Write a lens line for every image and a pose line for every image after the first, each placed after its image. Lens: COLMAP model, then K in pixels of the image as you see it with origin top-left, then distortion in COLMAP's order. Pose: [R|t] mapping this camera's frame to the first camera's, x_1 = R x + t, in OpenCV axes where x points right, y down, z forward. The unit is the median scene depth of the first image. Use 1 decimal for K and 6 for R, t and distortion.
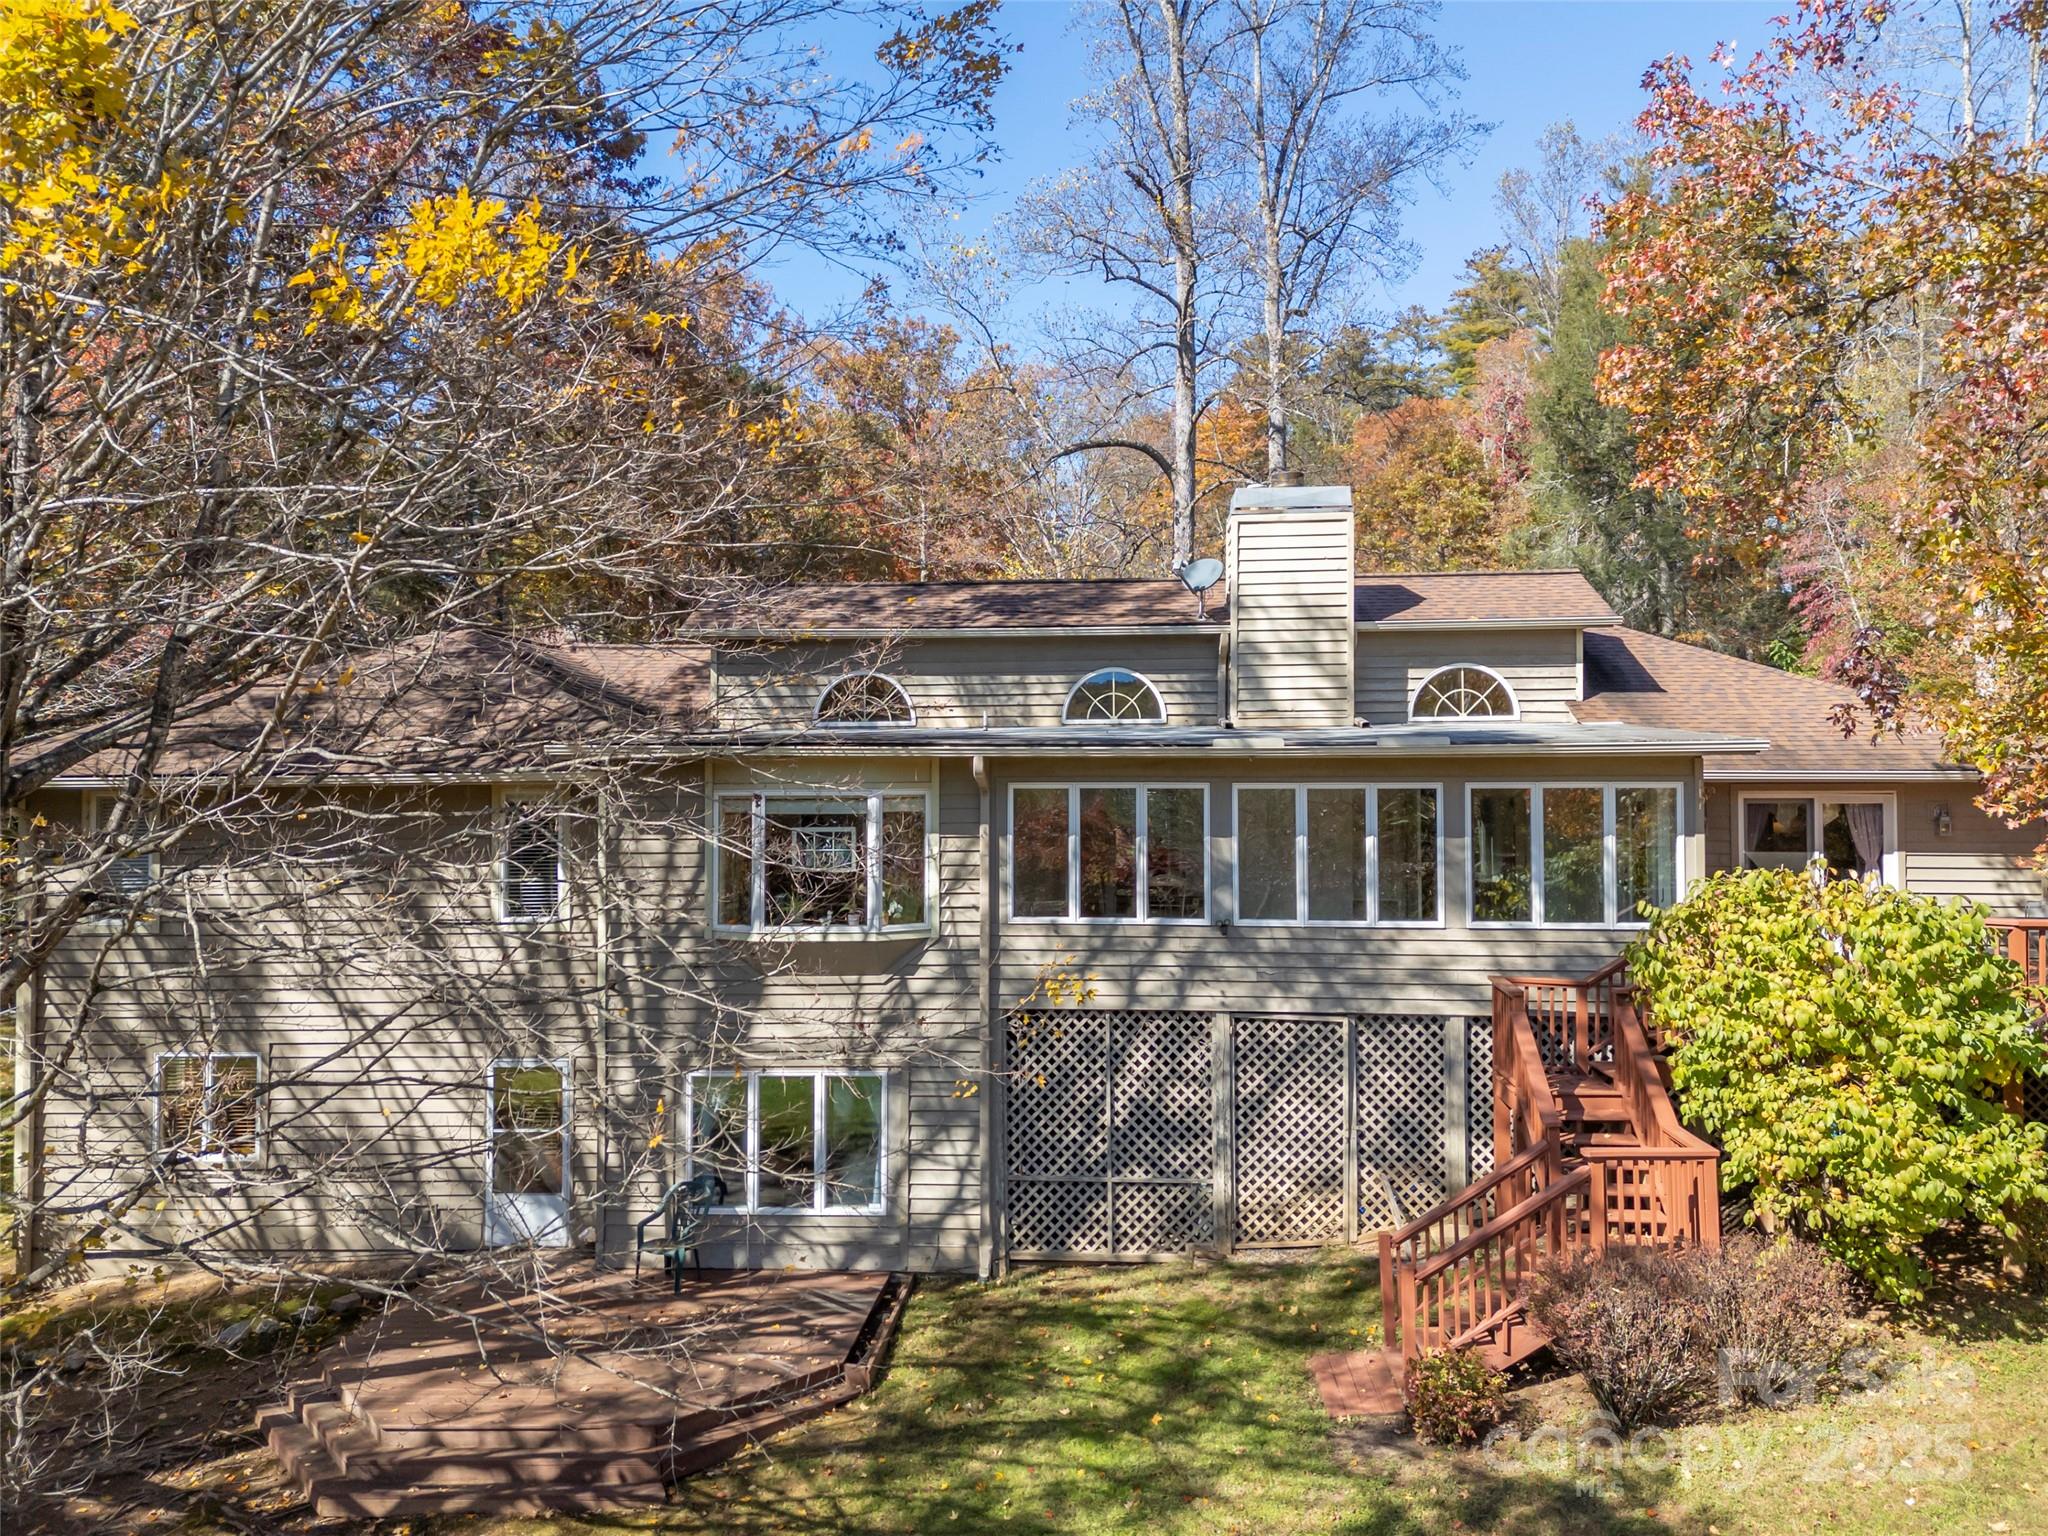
lens RADIAL K [[1438.1, 0, 1003.7], [0, 1438.1, 770.3], [0, 0, 1]] dist [0.131639, -0.151589]
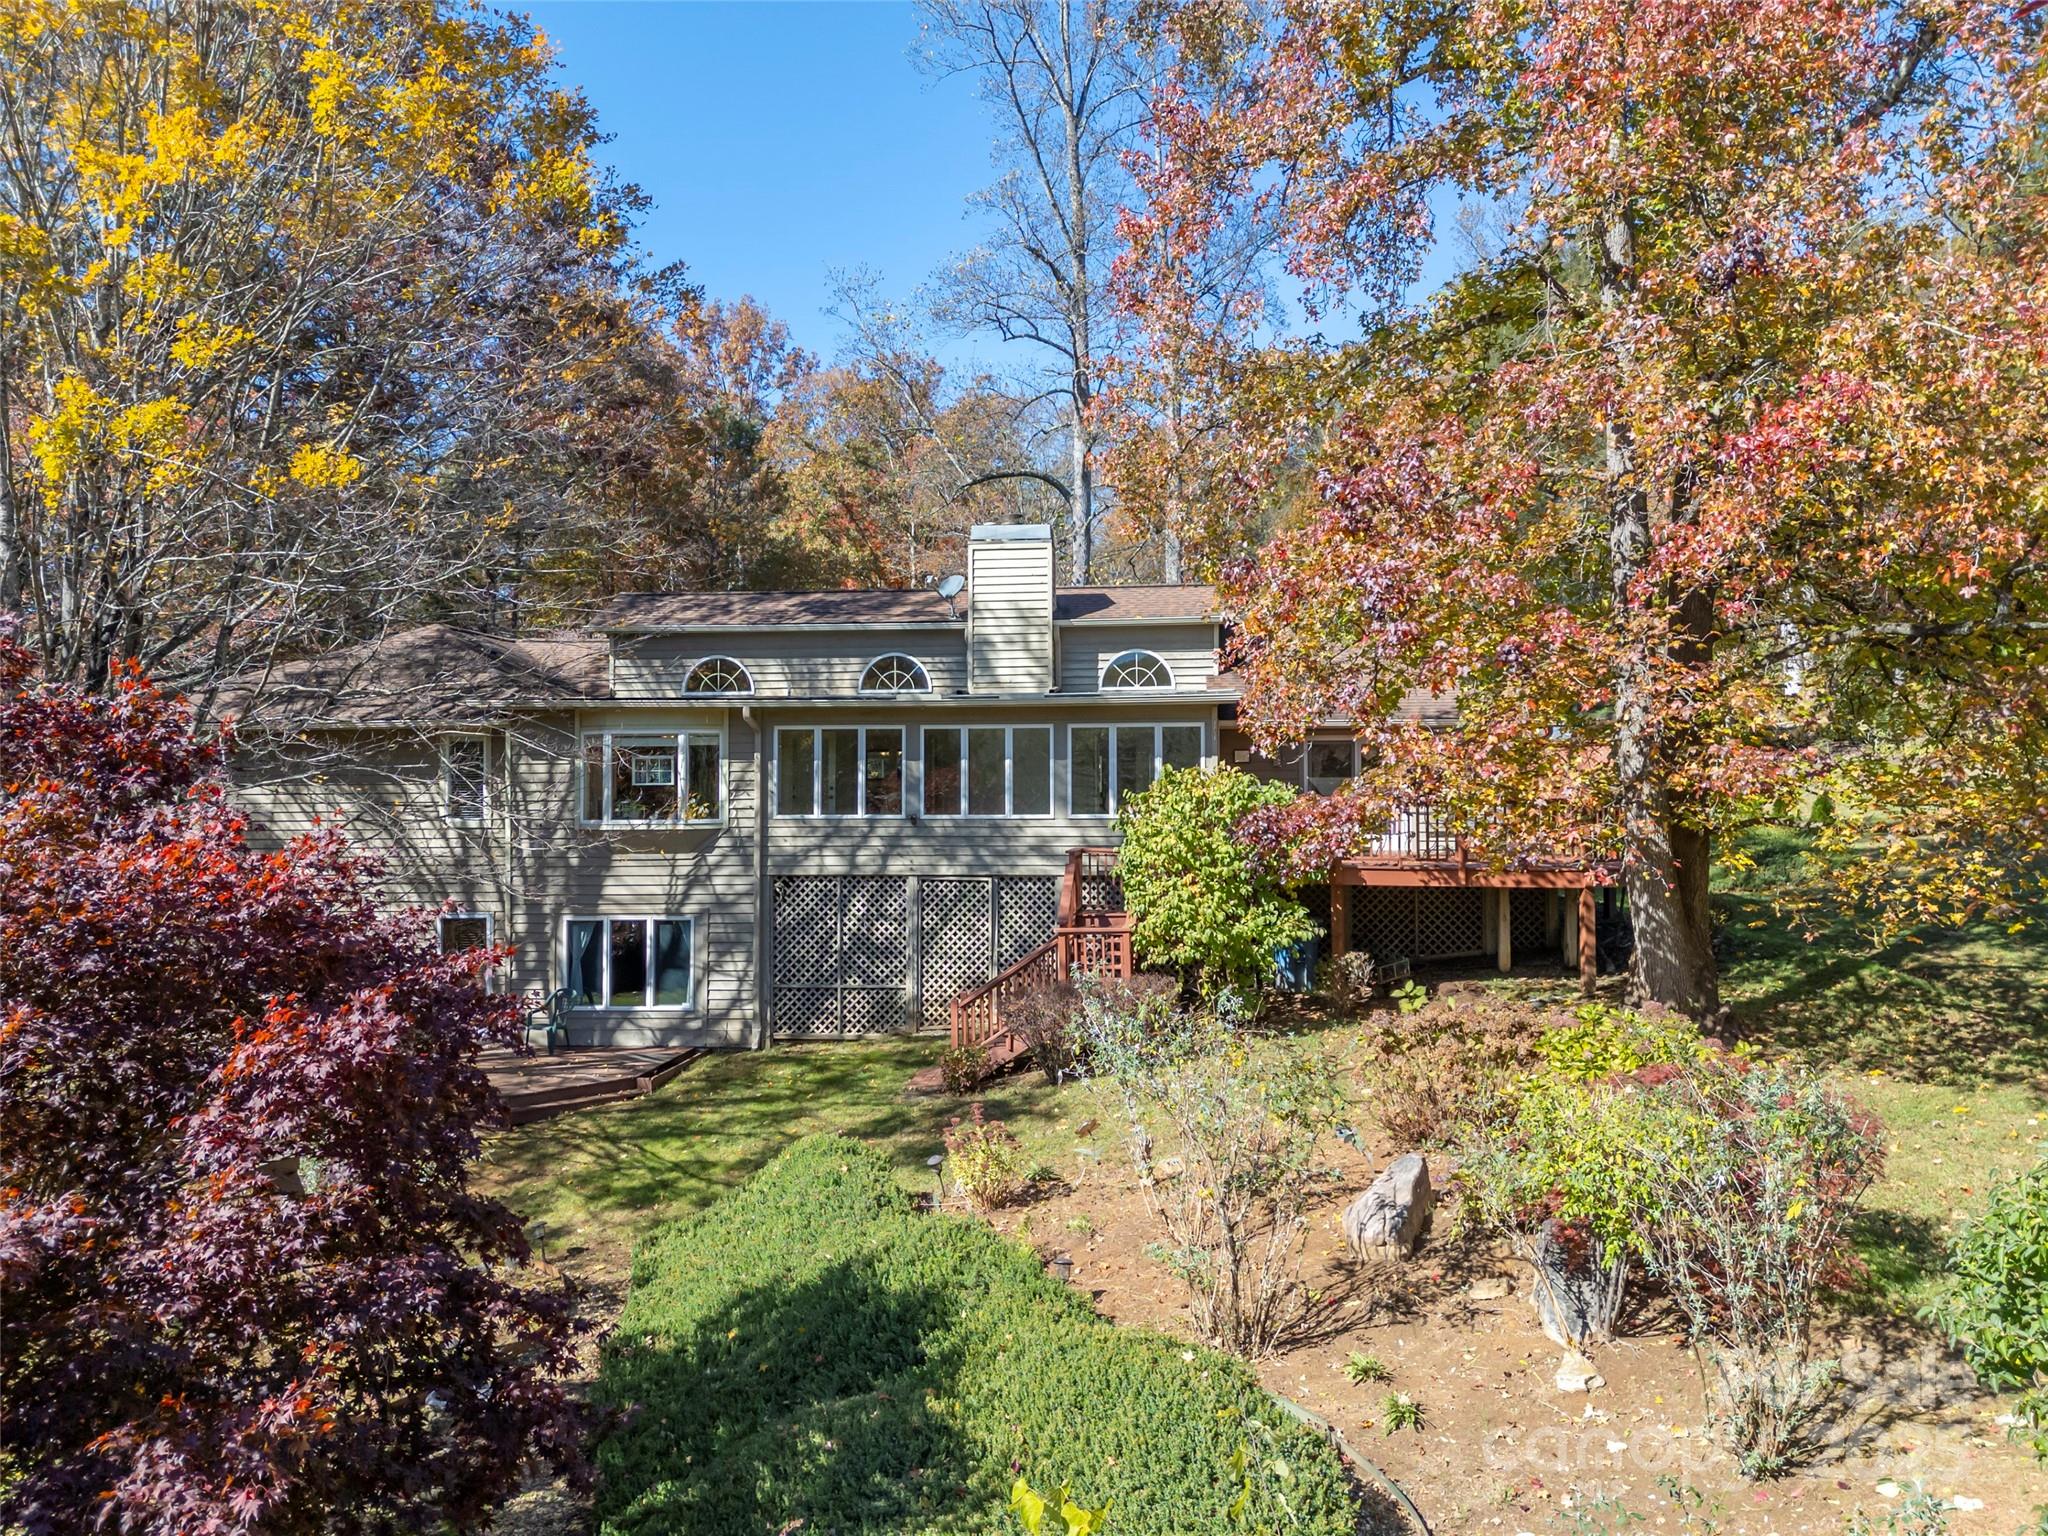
lens RADIAL K [[1435.0, 0, 1024.0], [0, 1435.0, 768.0], [0, 0, 1]] dist [0.135146, -0.183655]
pose [[0.999445, -0.001744, -0.033272, 0.316767], [0.001558, 0.999983, -0.005618, 0.062294], [0.033281, 0.005563, 0.999431, -0.502808]]
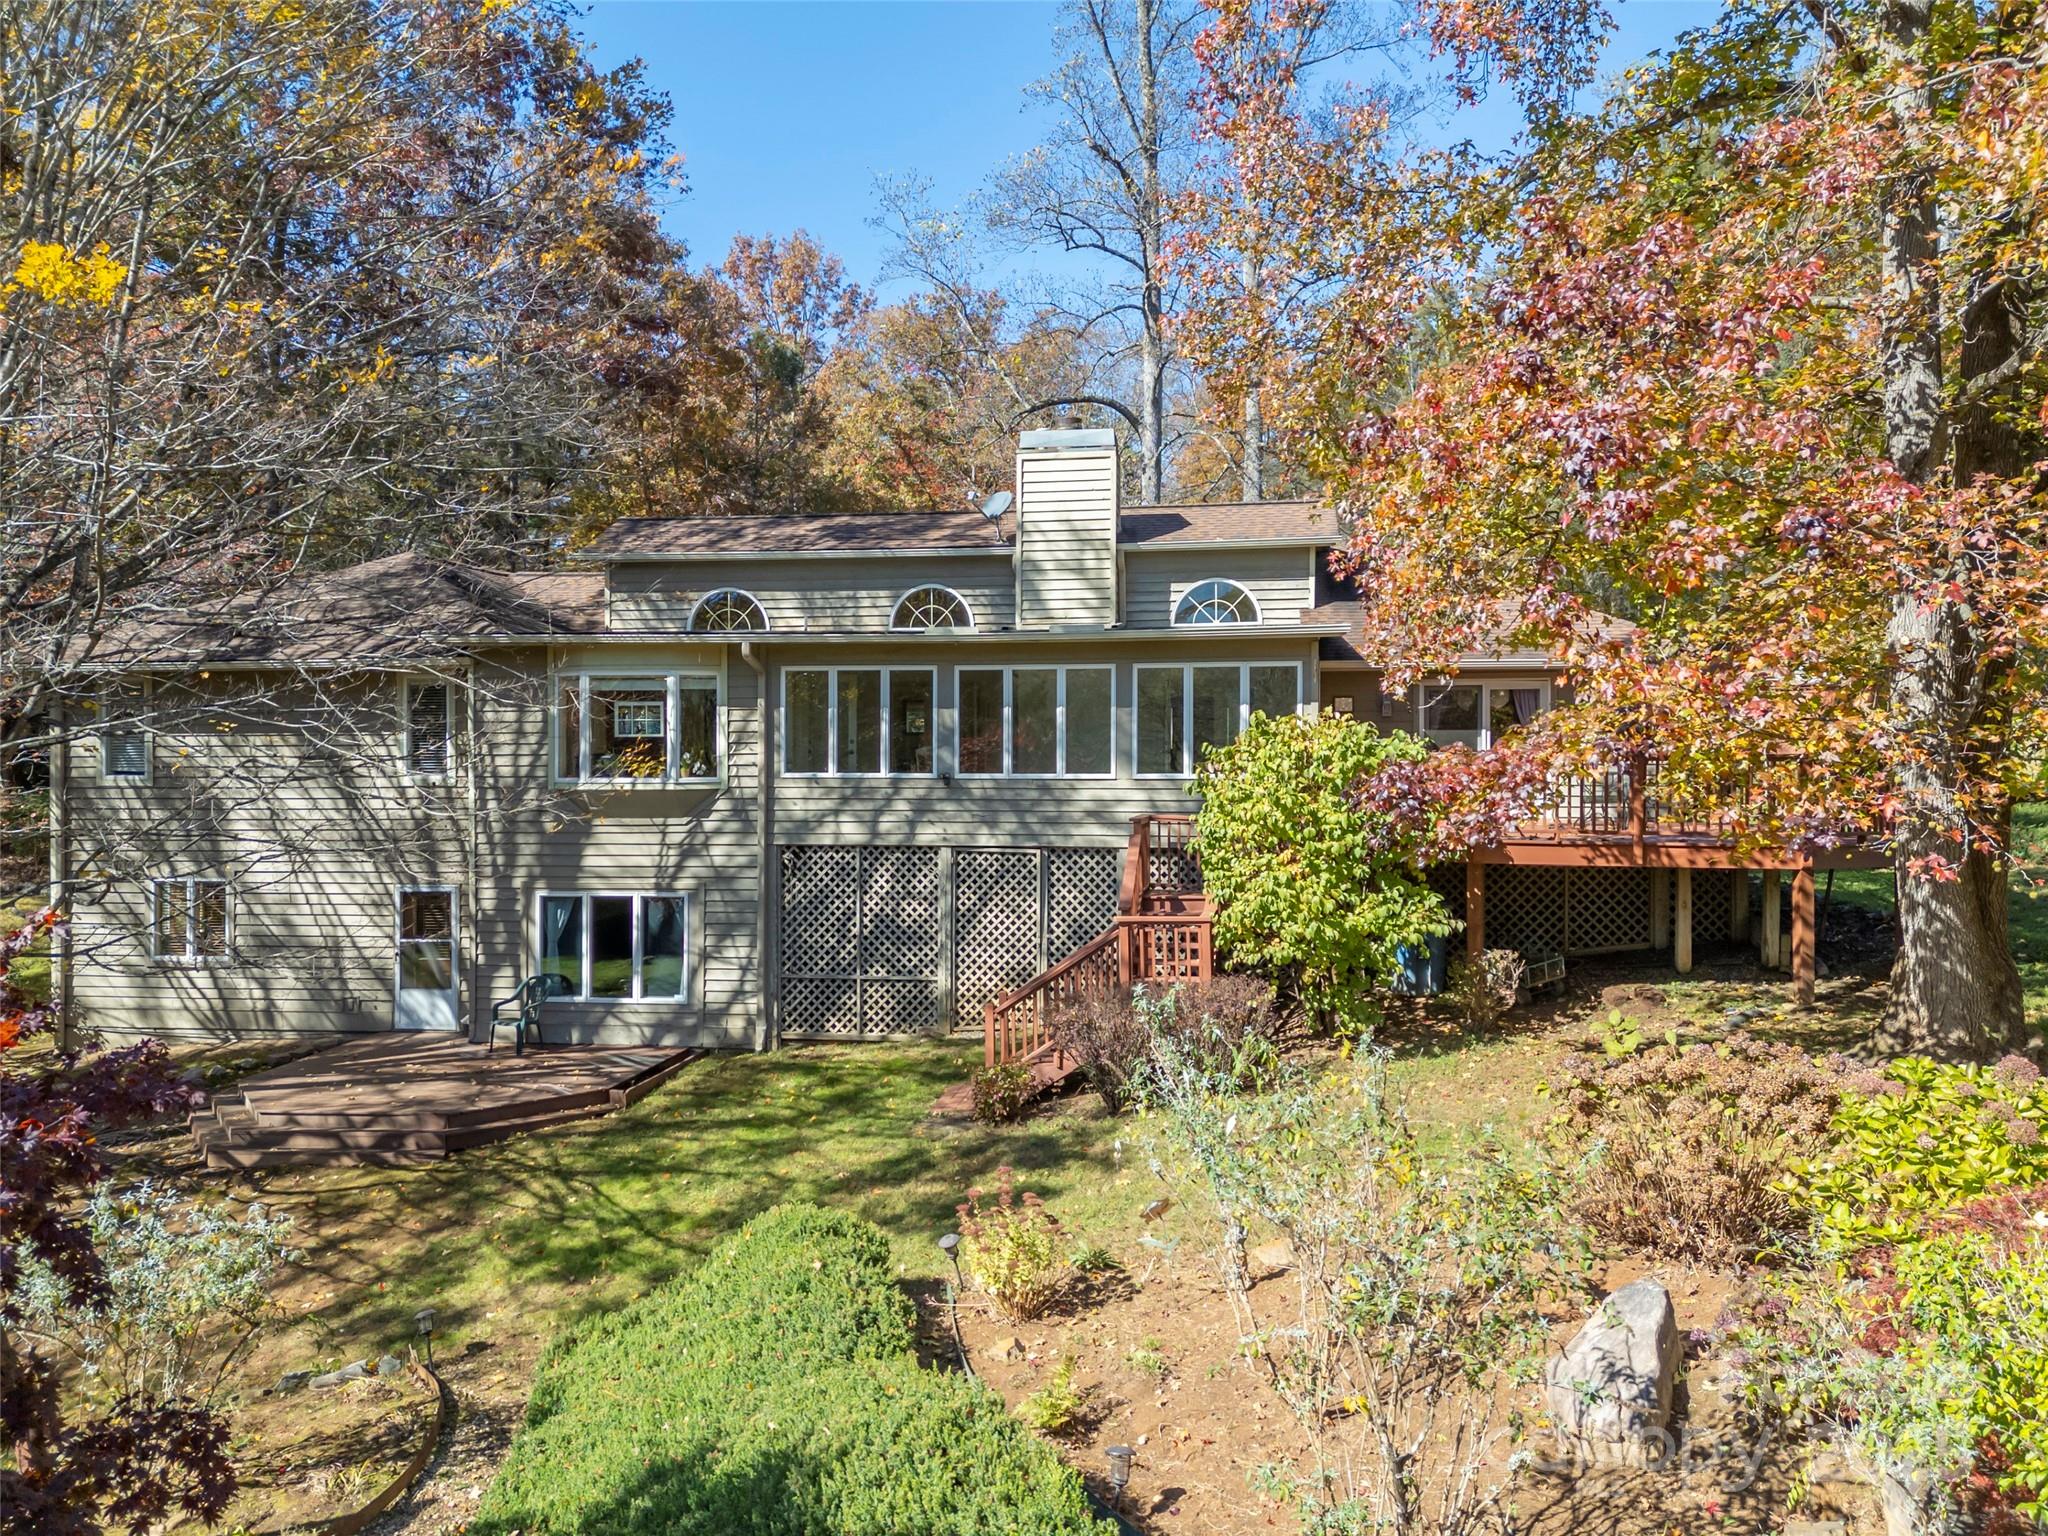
lens RADIAL K [[1435.0, 0, 1024.0], [0, 1435.0, 768.0], [0, 0, 1]] dist [0.135146, -0.183655]
pose [[0.996768, 0.001878, -0.080309, 0.318466], [-0.000063, 0.999745, 0.022589, 0.069676], [0.080331, -0.022511, 0.996514, -0.244236]]
